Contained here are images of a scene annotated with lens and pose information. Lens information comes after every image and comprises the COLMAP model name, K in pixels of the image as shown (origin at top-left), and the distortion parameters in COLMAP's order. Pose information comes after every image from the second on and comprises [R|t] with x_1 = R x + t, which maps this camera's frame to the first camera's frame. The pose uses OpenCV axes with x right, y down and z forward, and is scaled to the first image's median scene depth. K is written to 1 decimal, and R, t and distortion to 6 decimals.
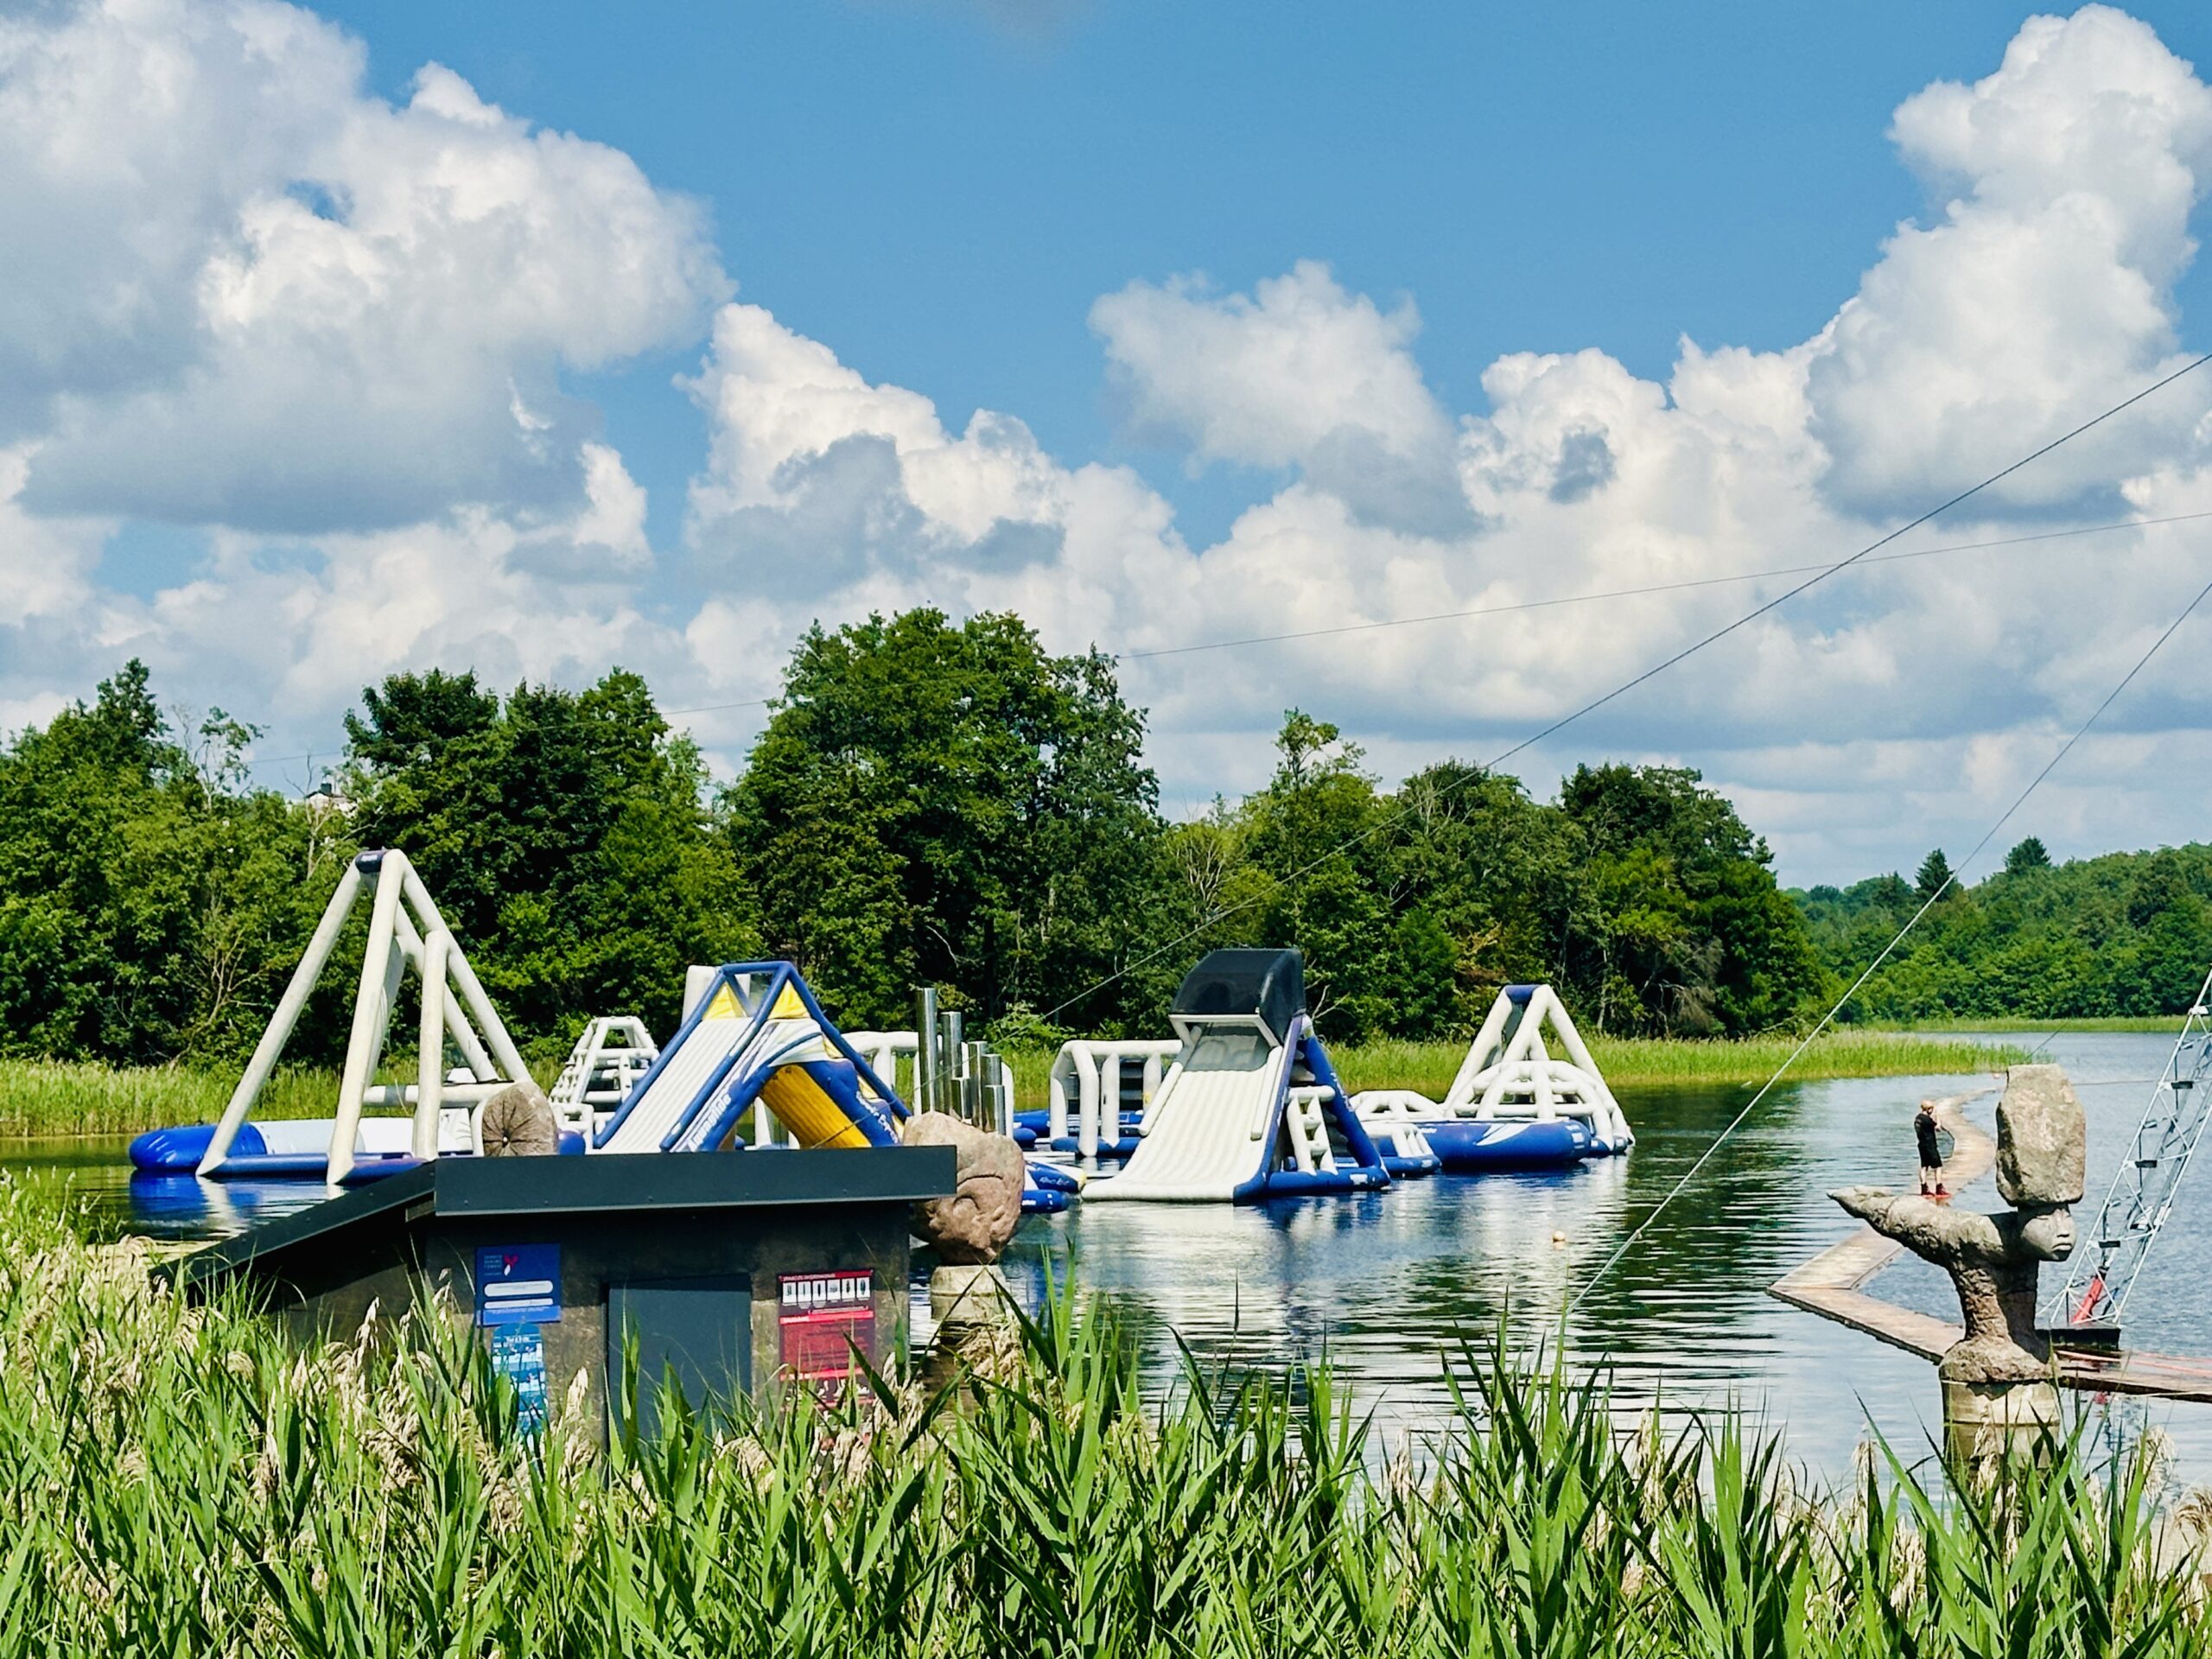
lens RADIAL K [[4571.8, 0, 1106.0], [0, 4571.8, 829.5], [0, 0, 1]] dist [0.126985, 0.171157]
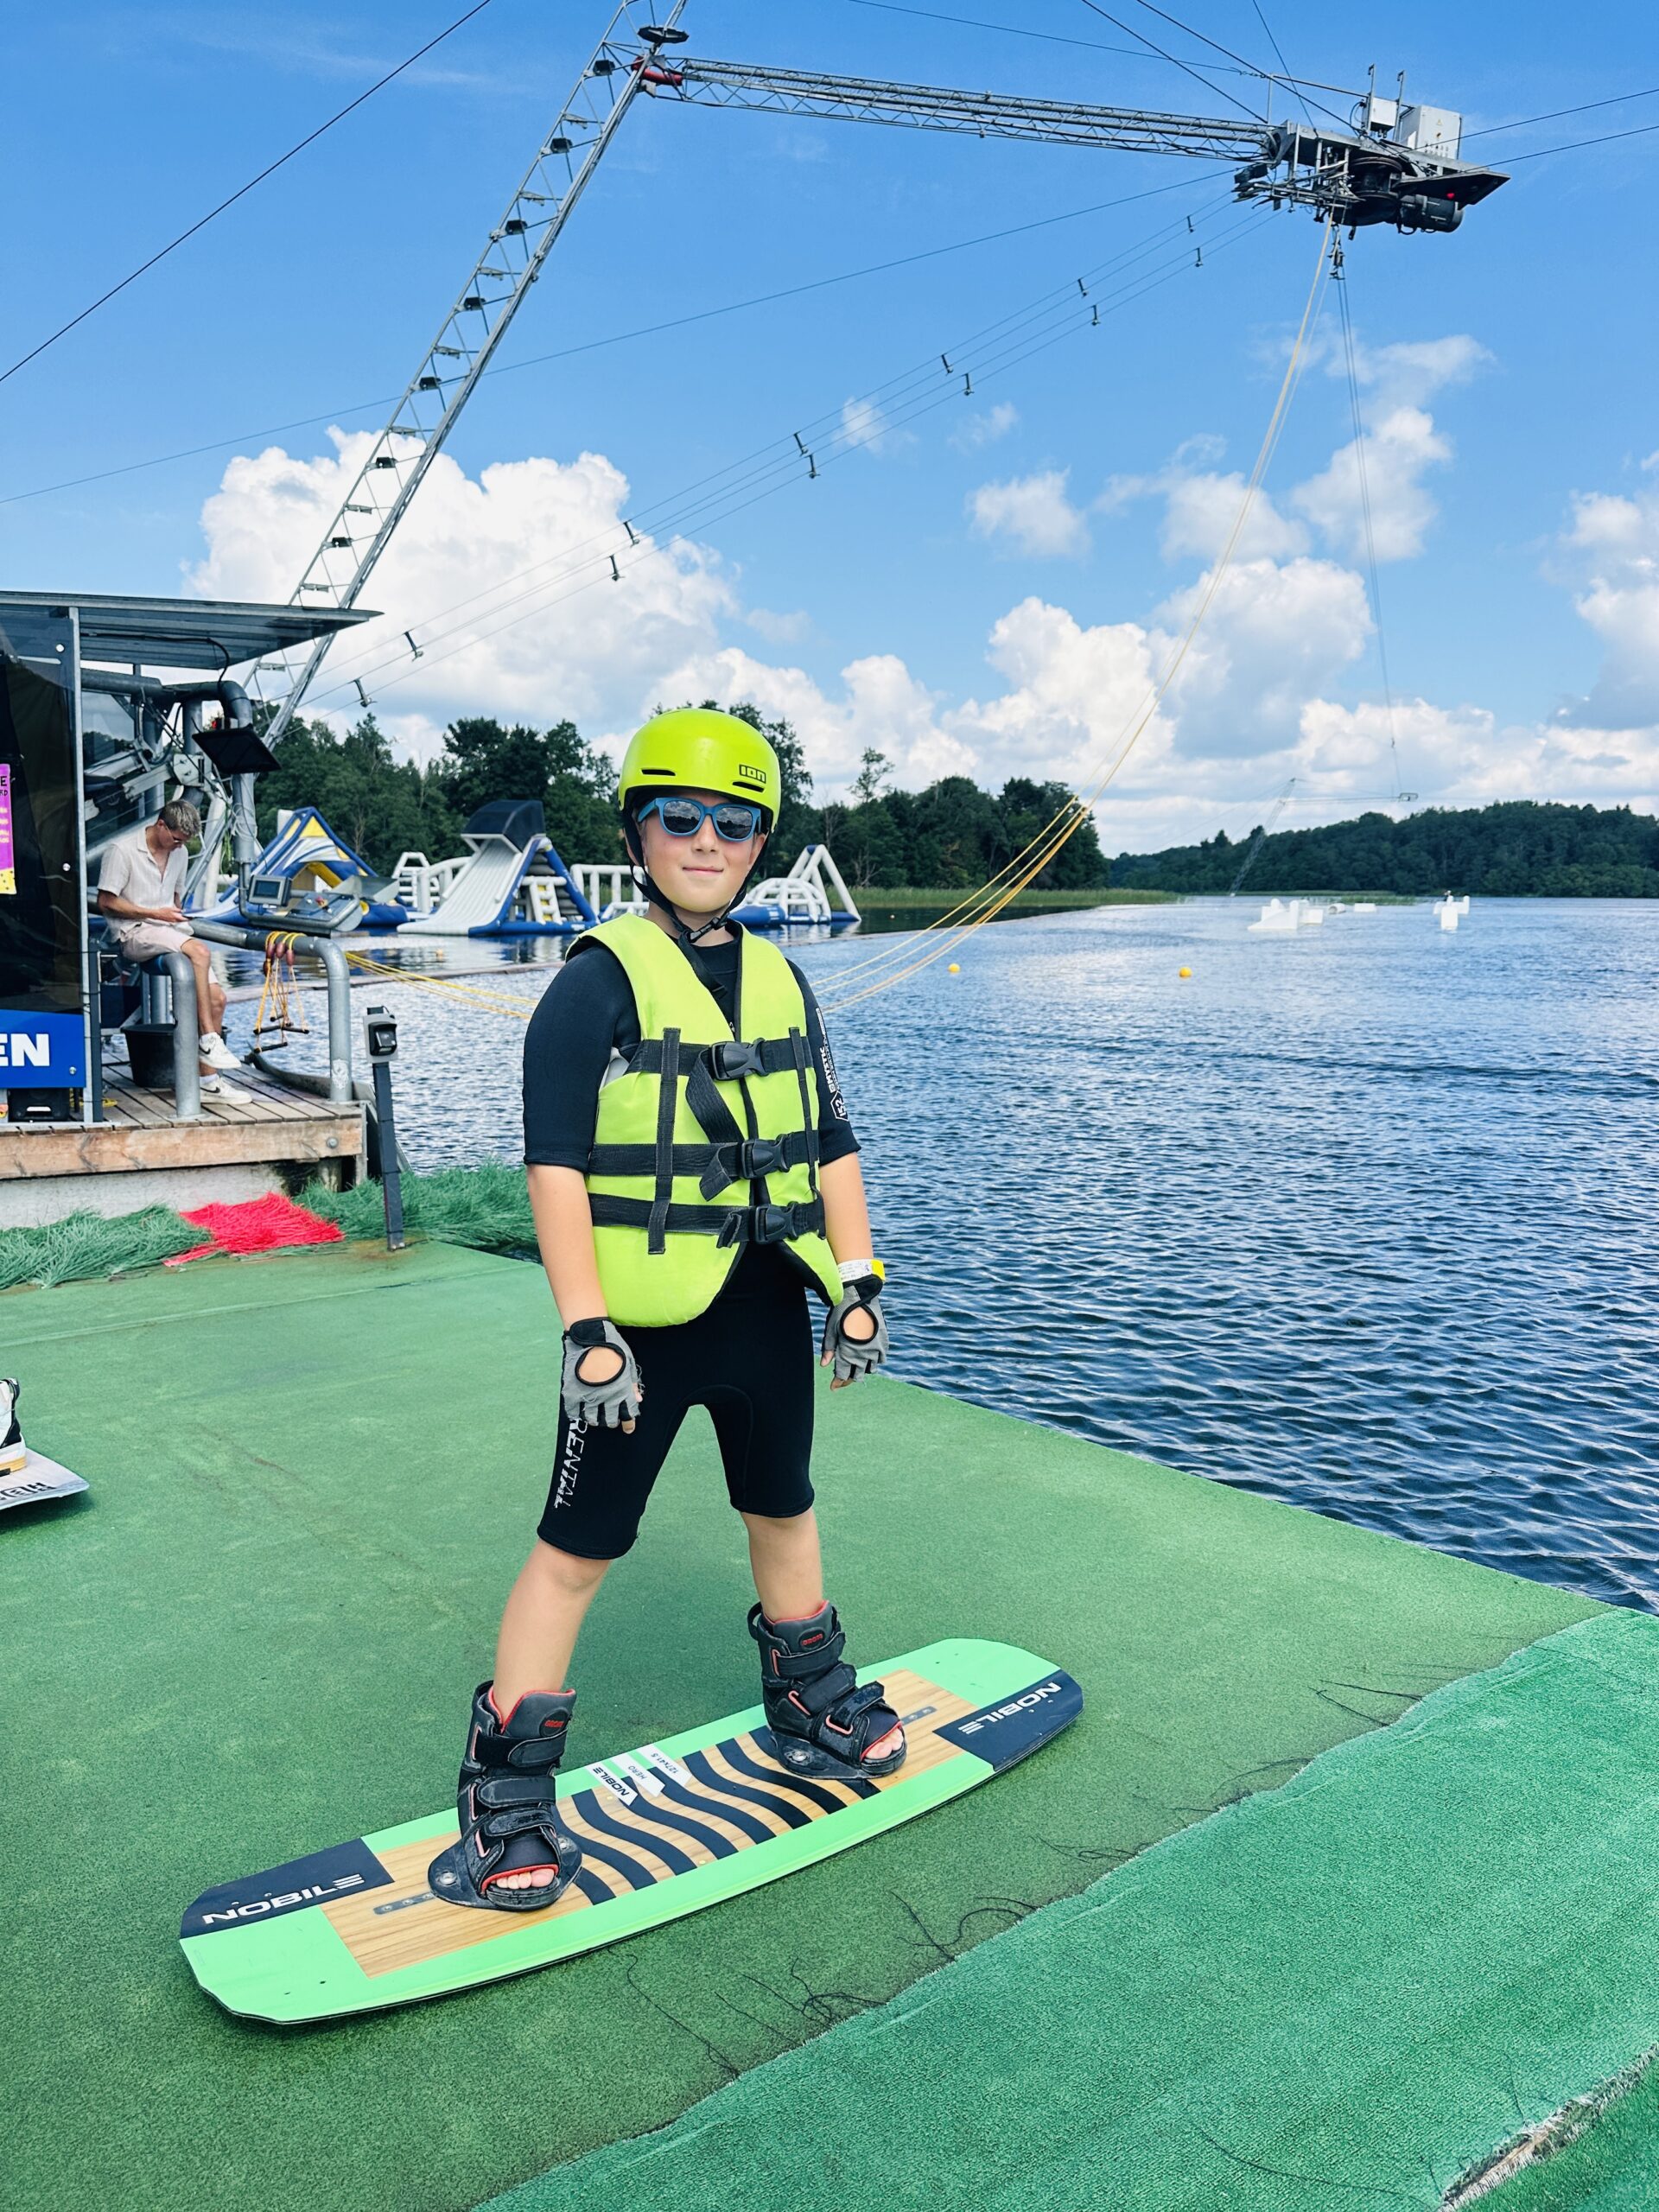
lens RADIAL K [[1550.3, 0, 845.3], [0, 1550.3, 1106.9], [0, 0, 1]] dist [0.113768, -0.129079]
pose [[0.997324, 0.027225, -0.067852, 0.102901], [-0.014715, 0.983838, 0.178458, 0.015904], [0.071614, -0.176981, 0.981605, 0.174202]]
